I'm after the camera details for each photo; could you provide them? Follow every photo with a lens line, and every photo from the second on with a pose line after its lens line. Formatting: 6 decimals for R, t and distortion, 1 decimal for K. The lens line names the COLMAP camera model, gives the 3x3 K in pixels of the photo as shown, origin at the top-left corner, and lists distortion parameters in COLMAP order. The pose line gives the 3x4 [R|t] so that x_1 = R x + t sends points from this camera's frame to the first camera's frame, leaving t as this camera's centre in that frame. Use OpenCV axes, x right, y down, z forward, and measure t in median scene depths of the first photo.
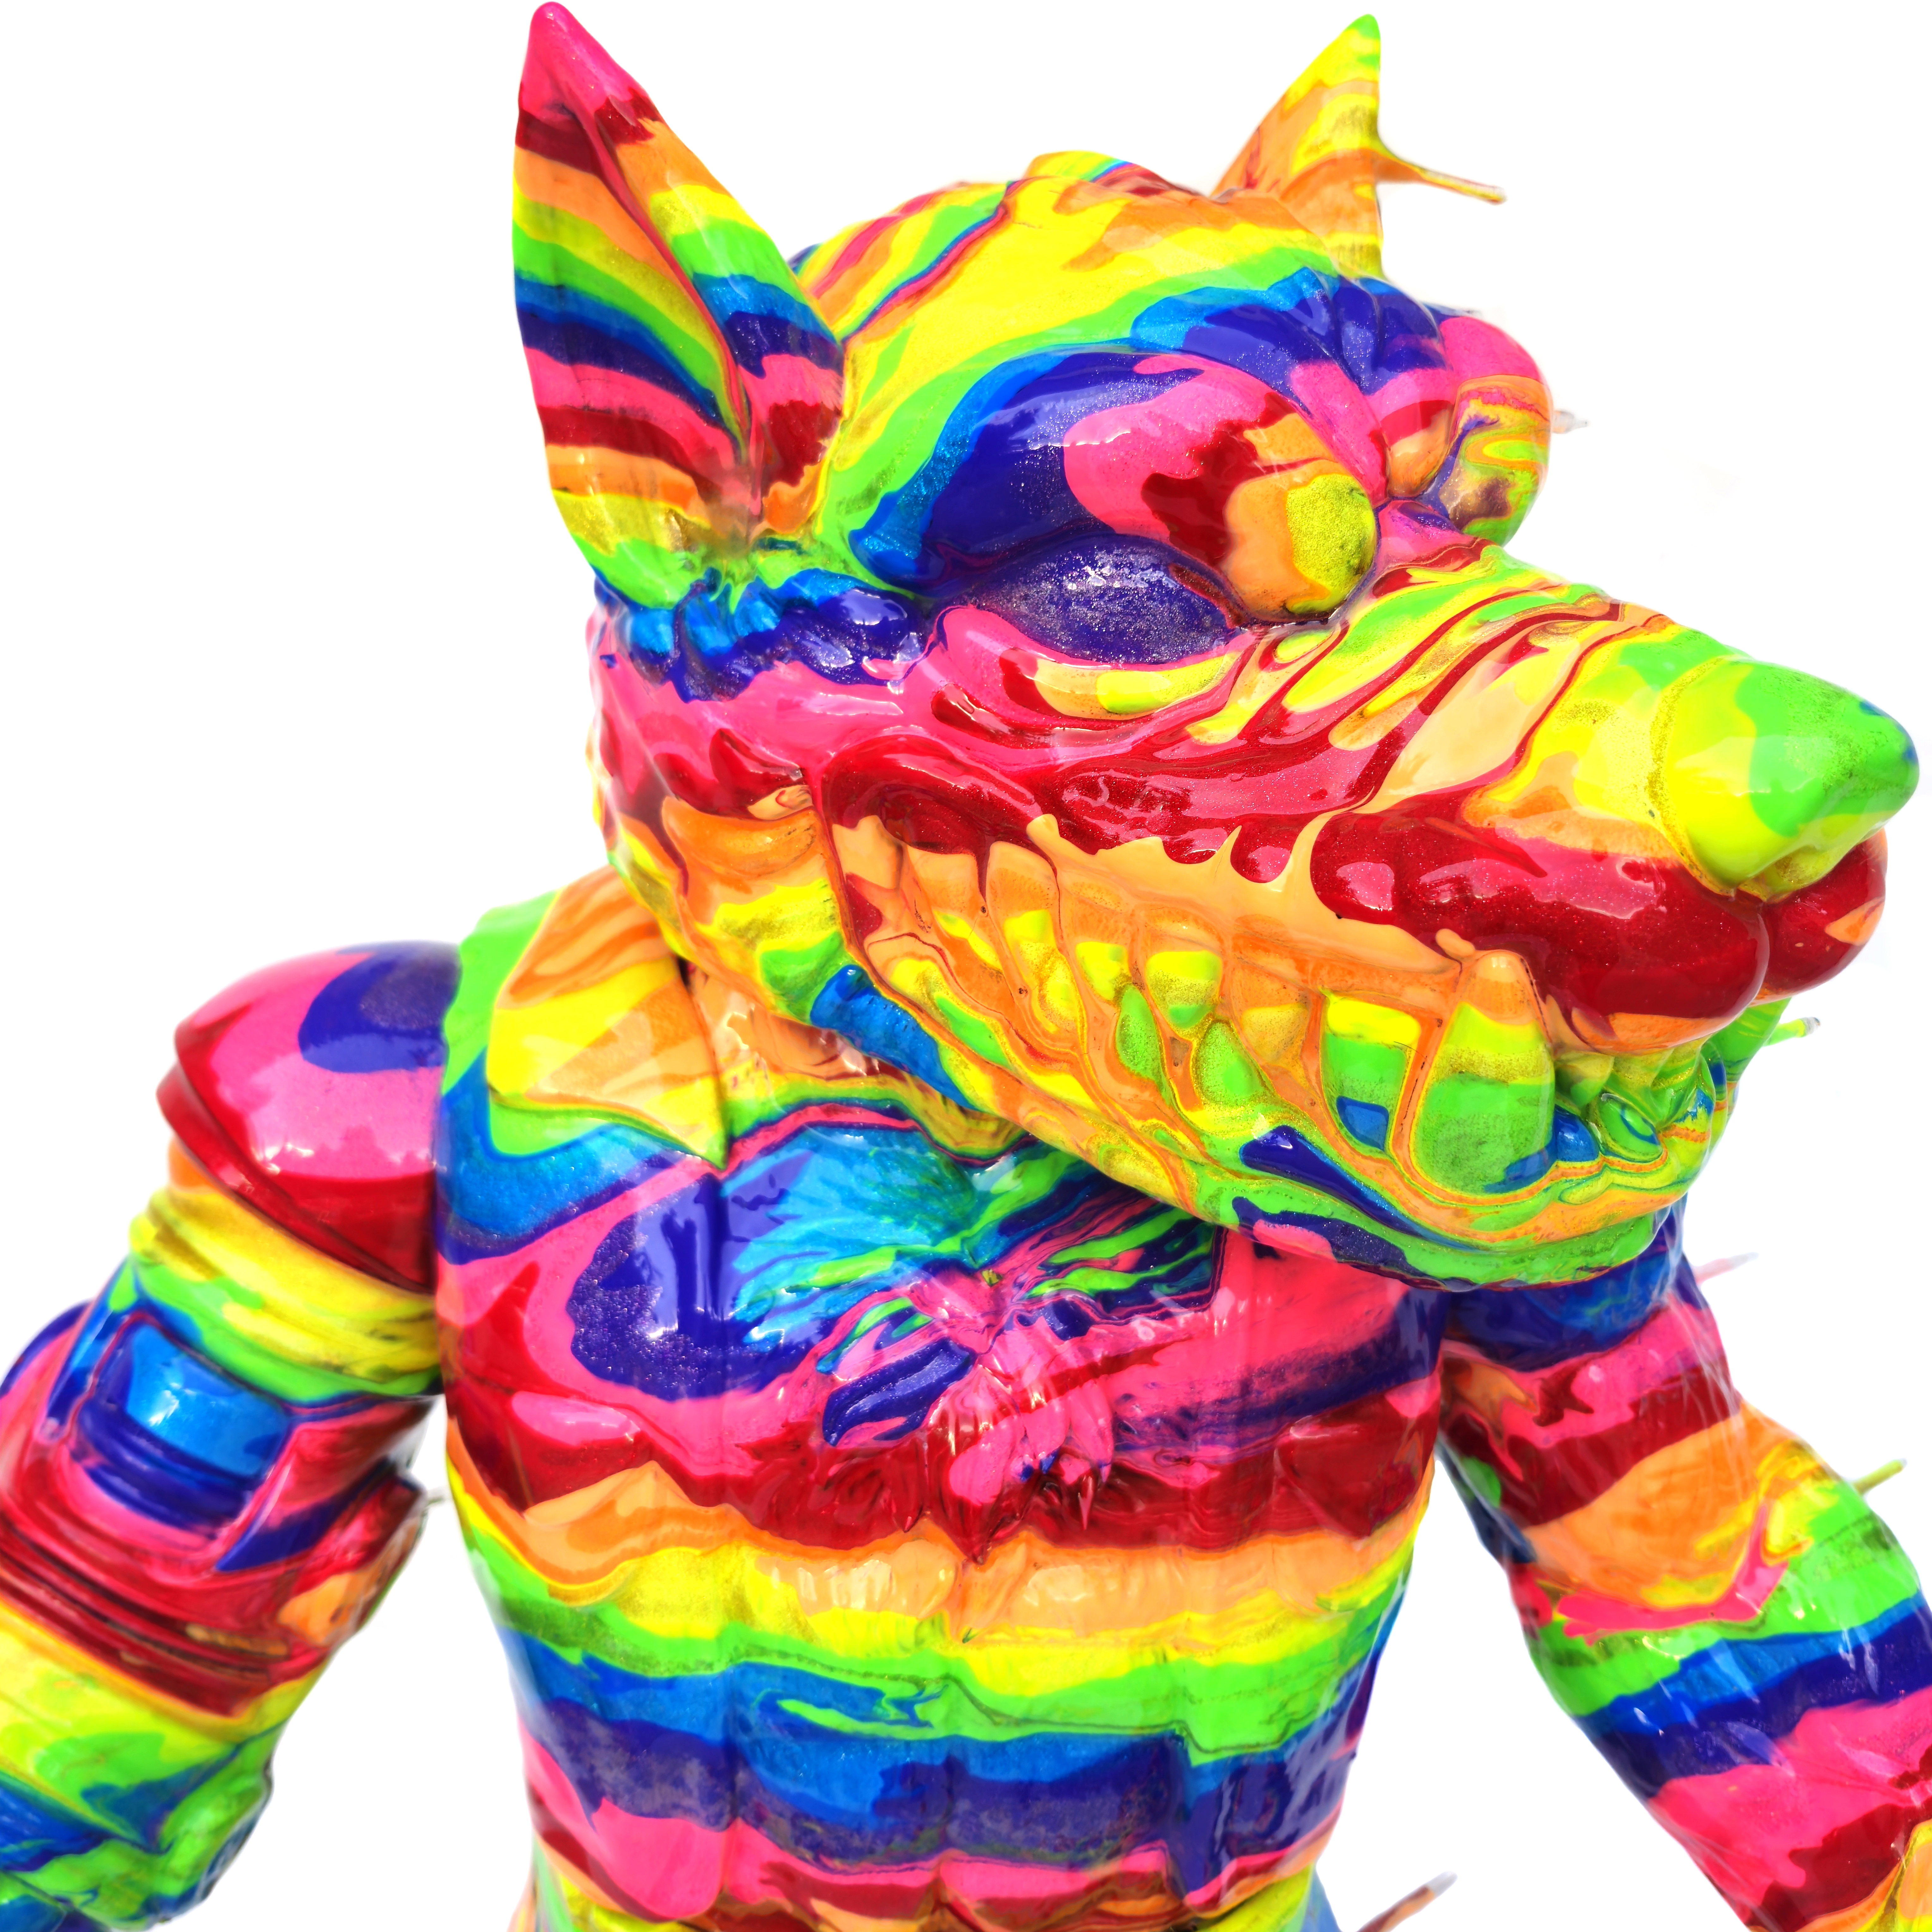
lens RADIAL K [[1865.0, 0, 953.9], [0, 1865.0, 963.8], [0, 0, 1]] dist [0.122176, -0.213145]
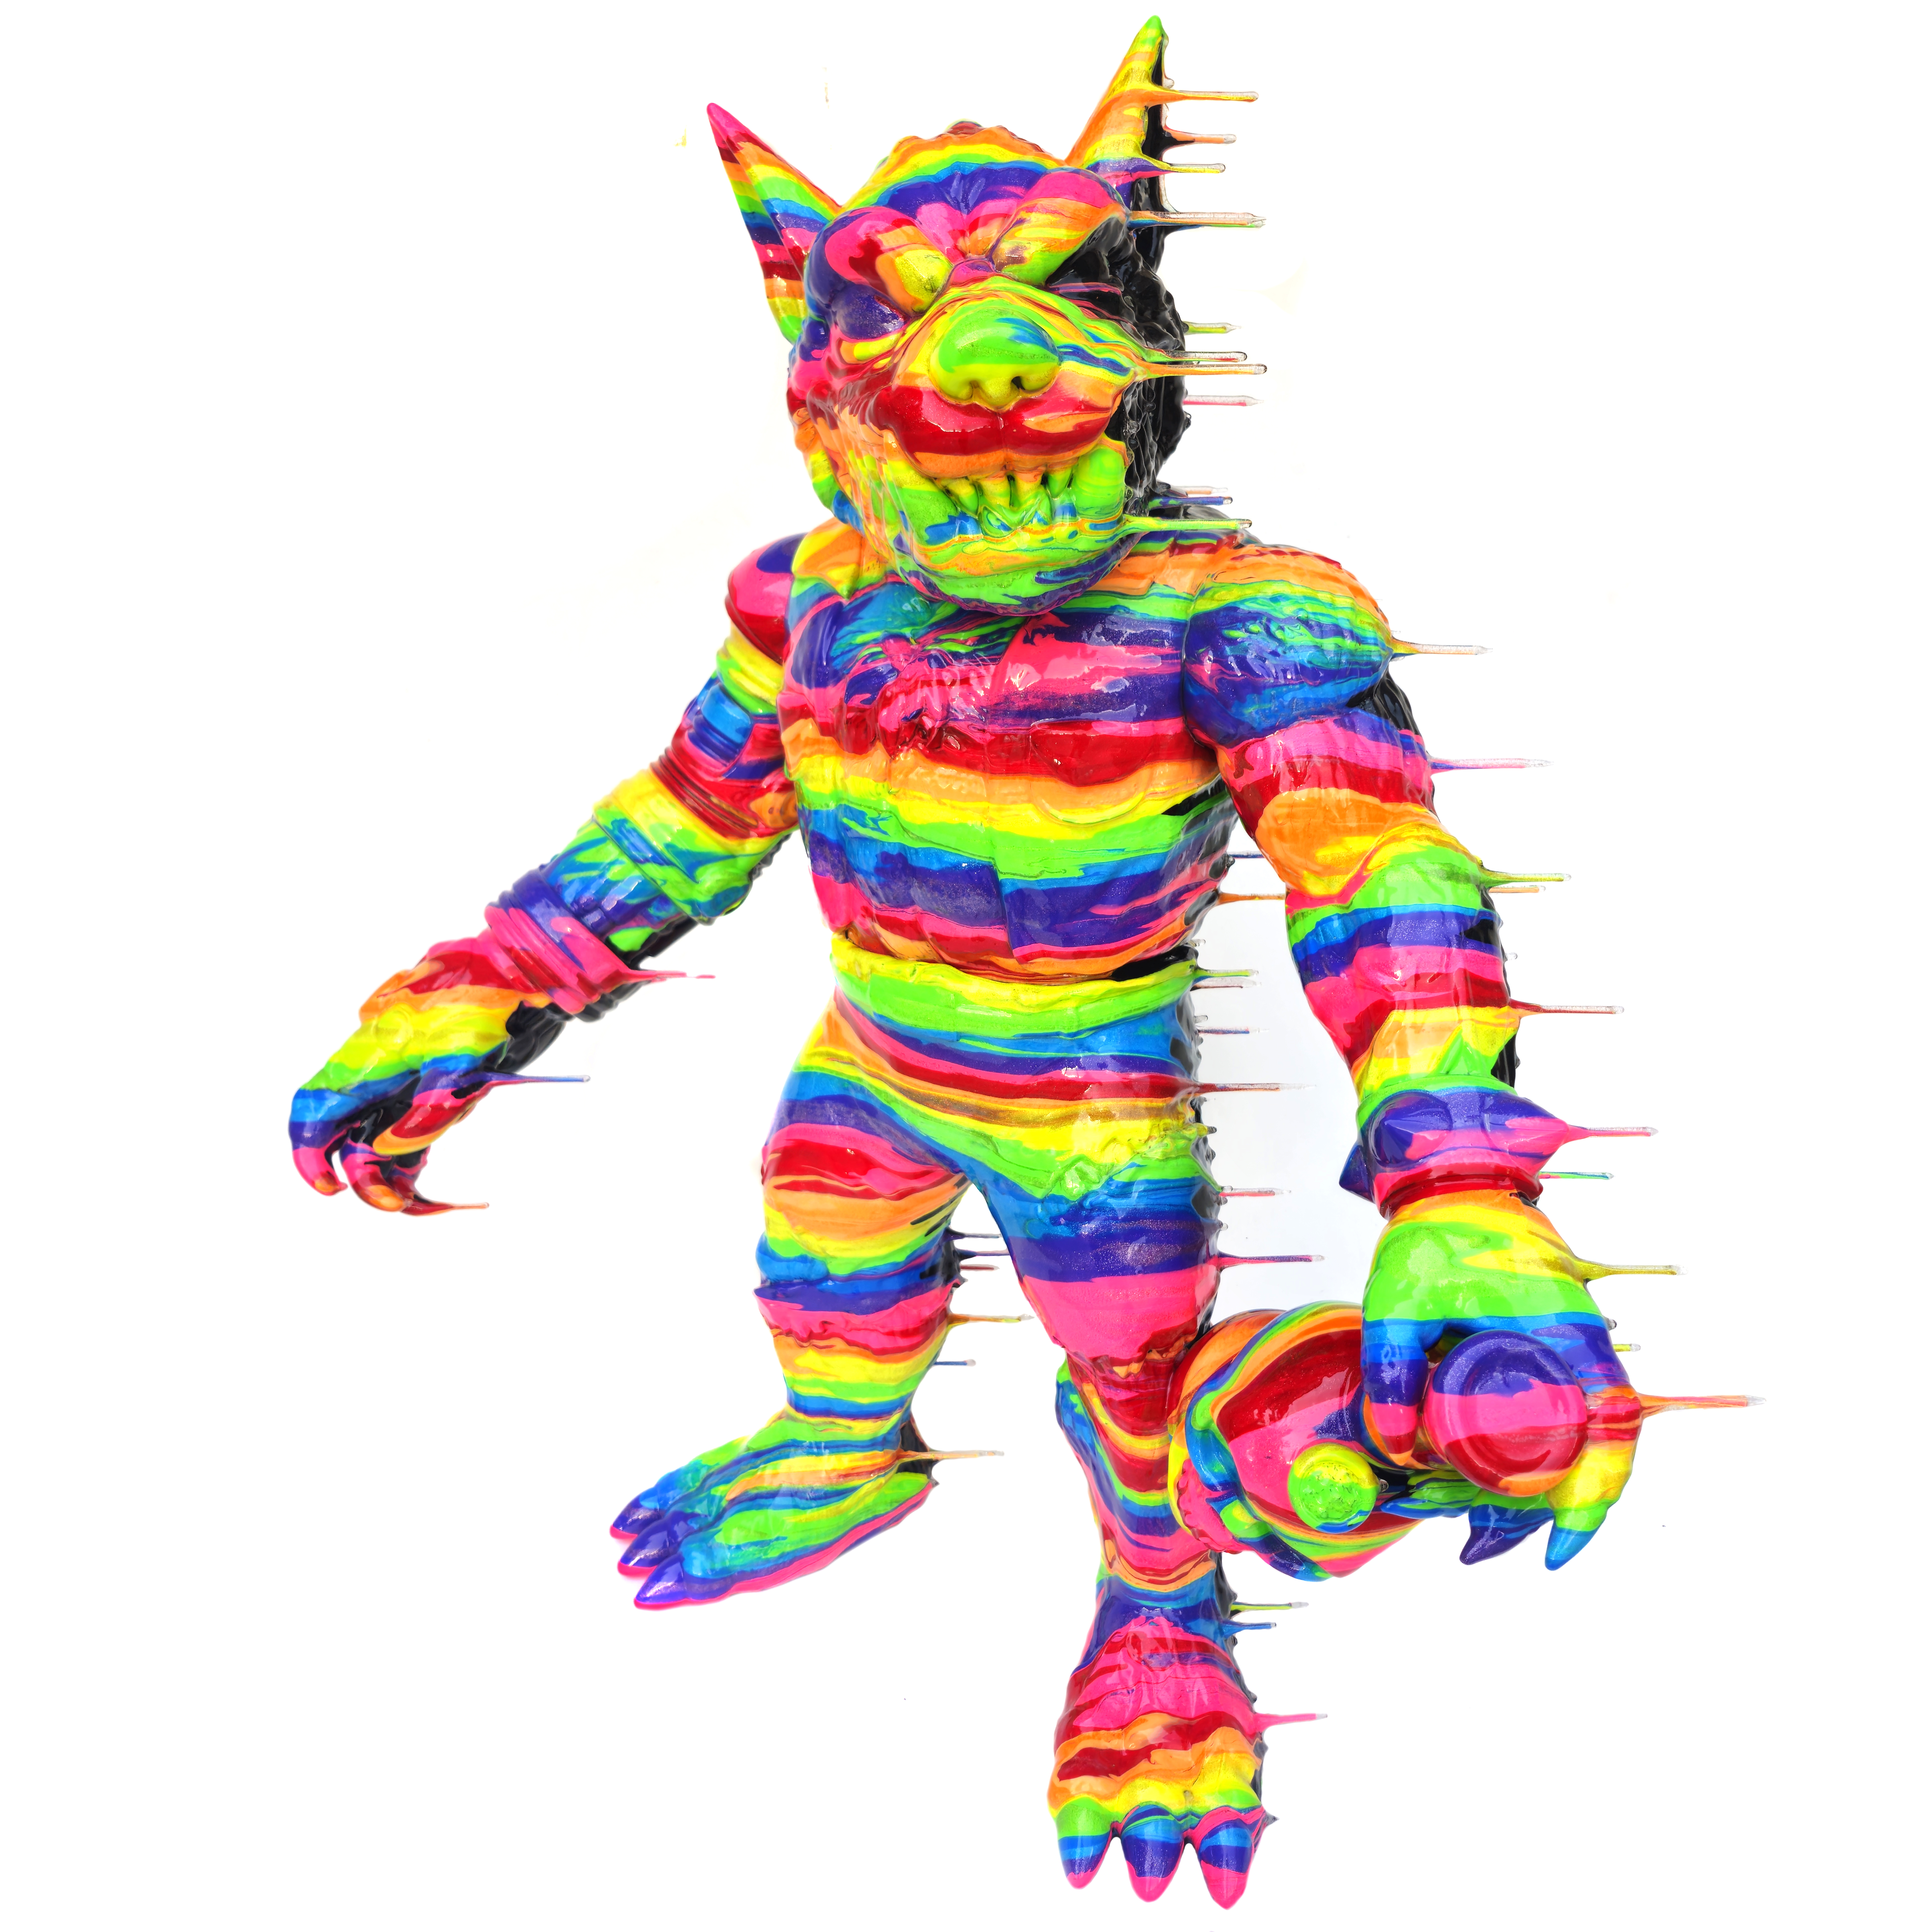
lens RADIAL K [[1466.7, 0, 1007.7], [0, 1466.7, 962.6], [0, 0, 1]] dist [0.104957, -0.152987]
pose [[0.812491, 0.151642, -0.562905, 1.287578], [-0.096359, 0.987228, 0.126868, 0.338633], [0.574955, -0.048839, 0.816726, -0.482847]]
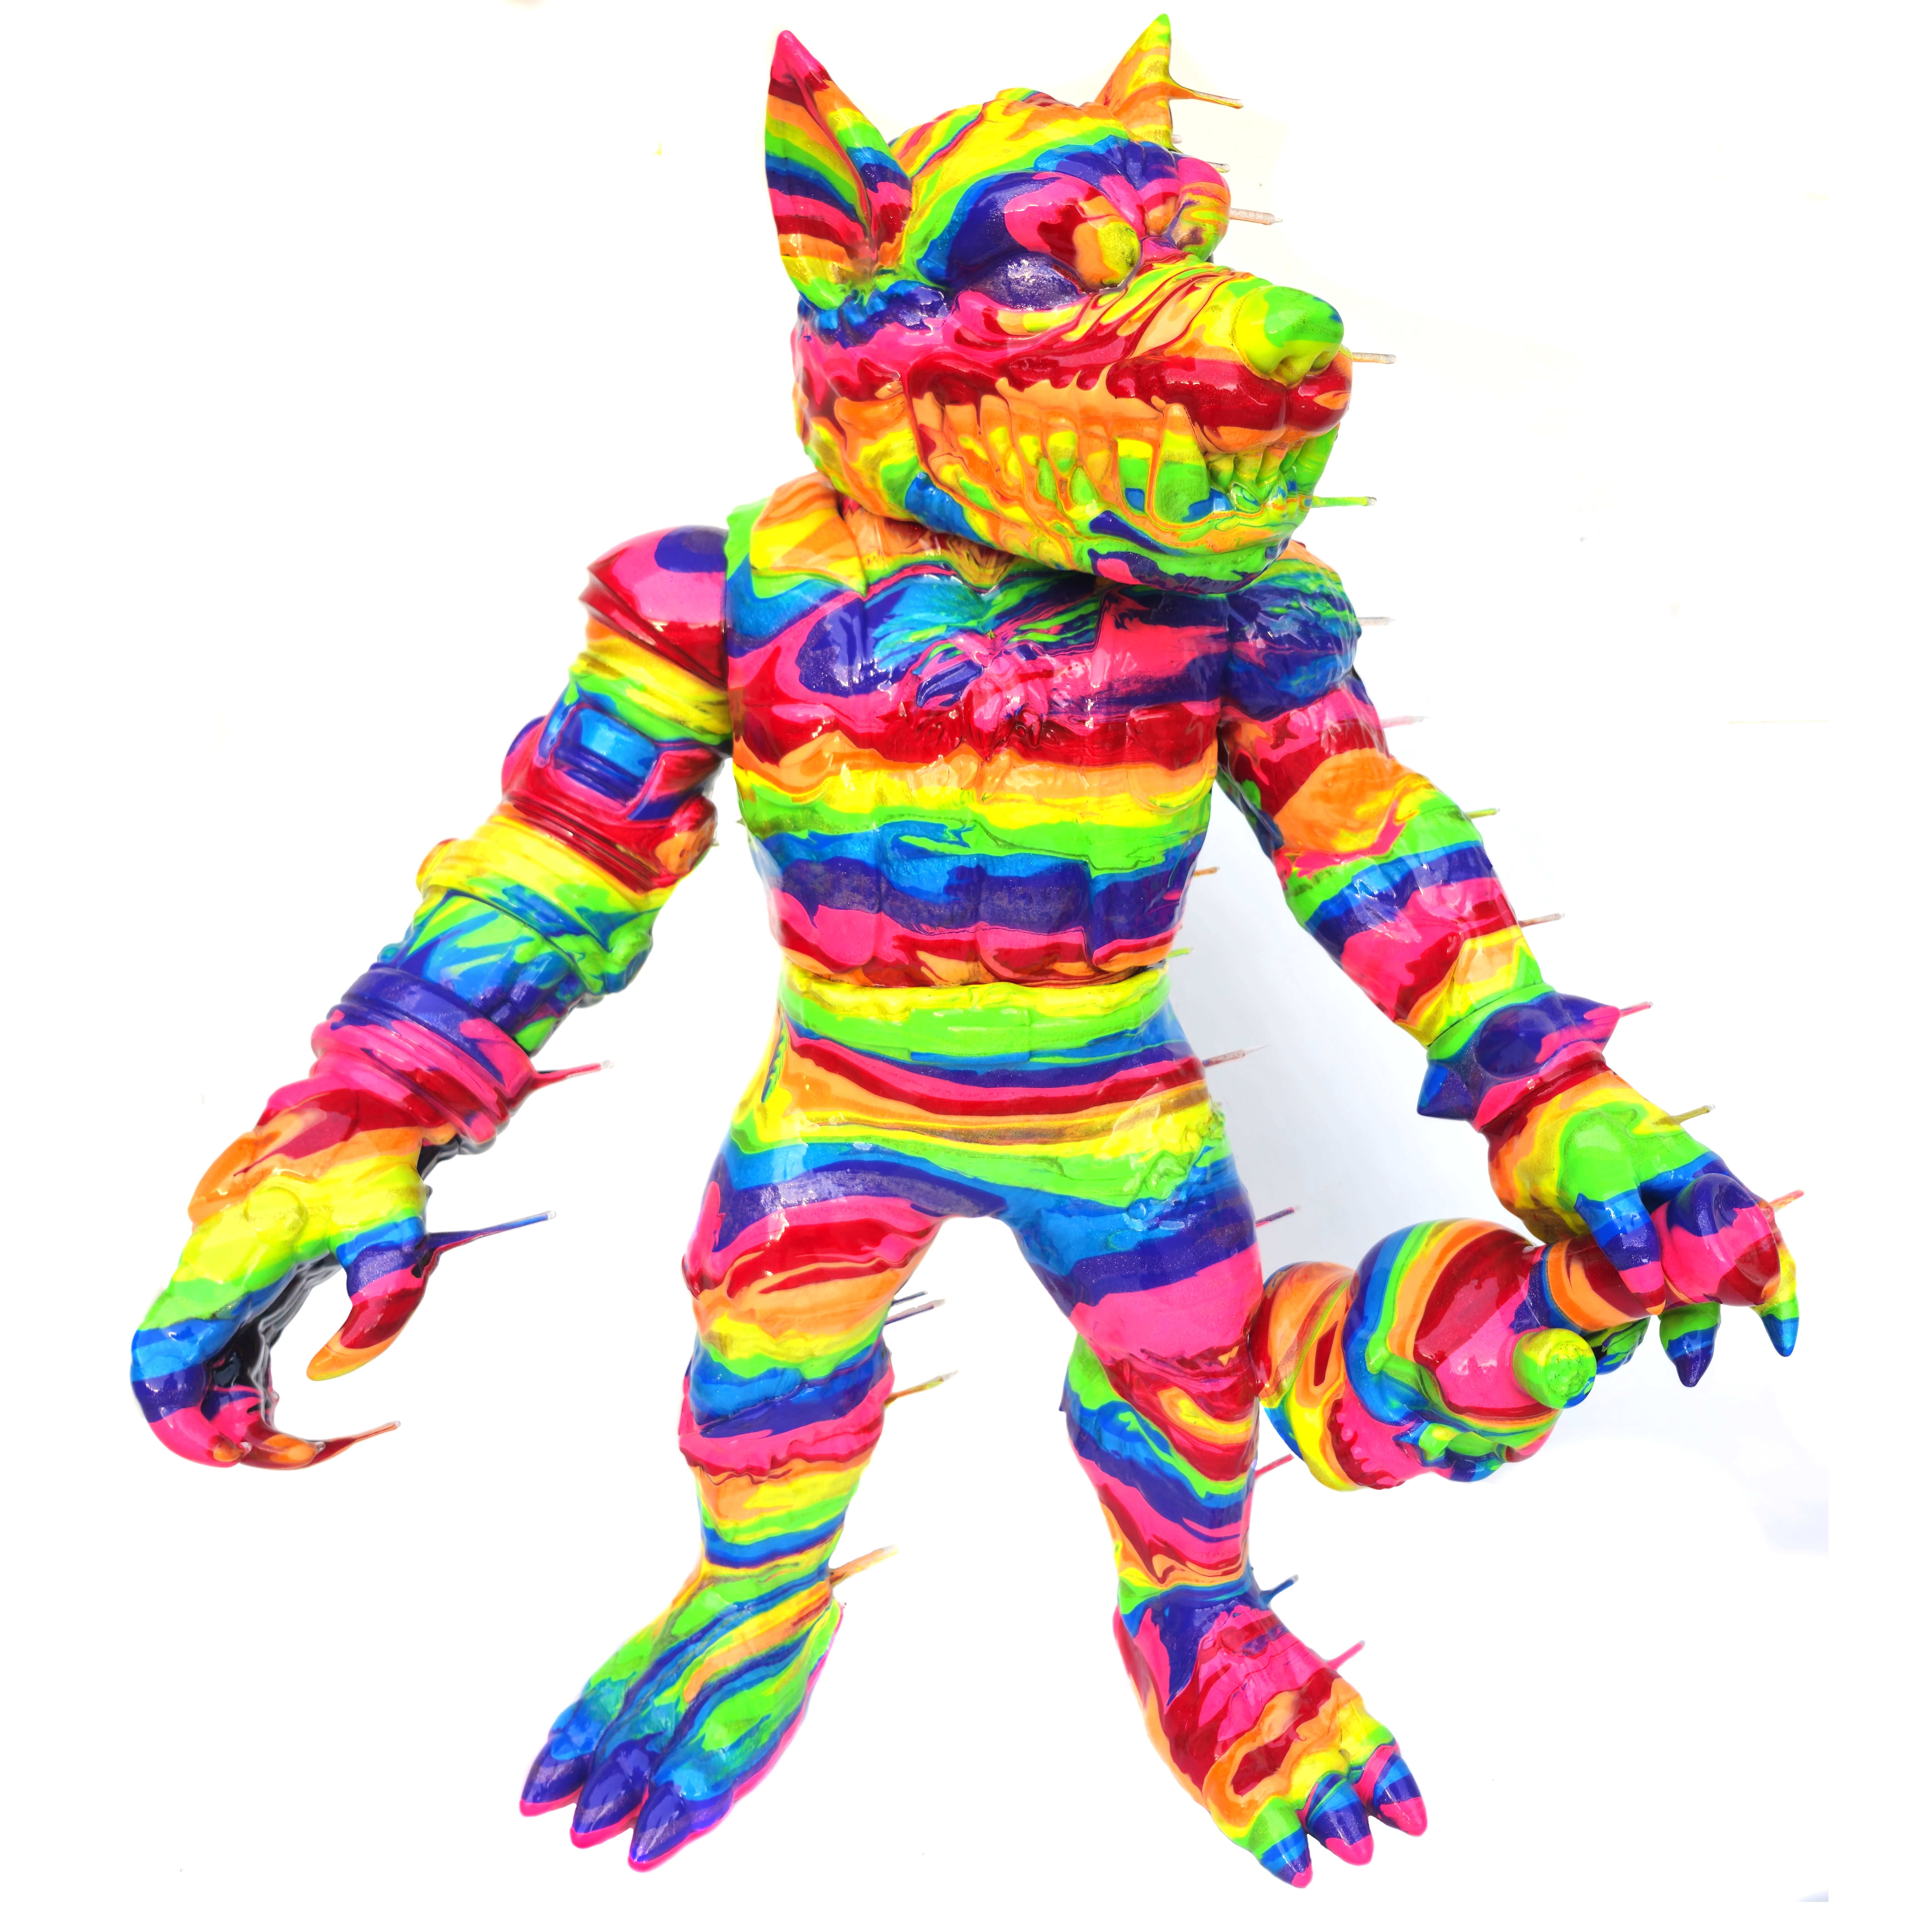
lens RADIAL K [[1641.1, 0, 966.0], [0, 1641.1, 966.0], [0, 0, 1]] dist [0.119894, -0.188607]
pose [[0.999269, -0.024692, -0.029192, 0.039059], [0.026617, 0.997363, 0.067520, 0.447728], [0.027448, -0.068247, 0.997291, -0.989745]]
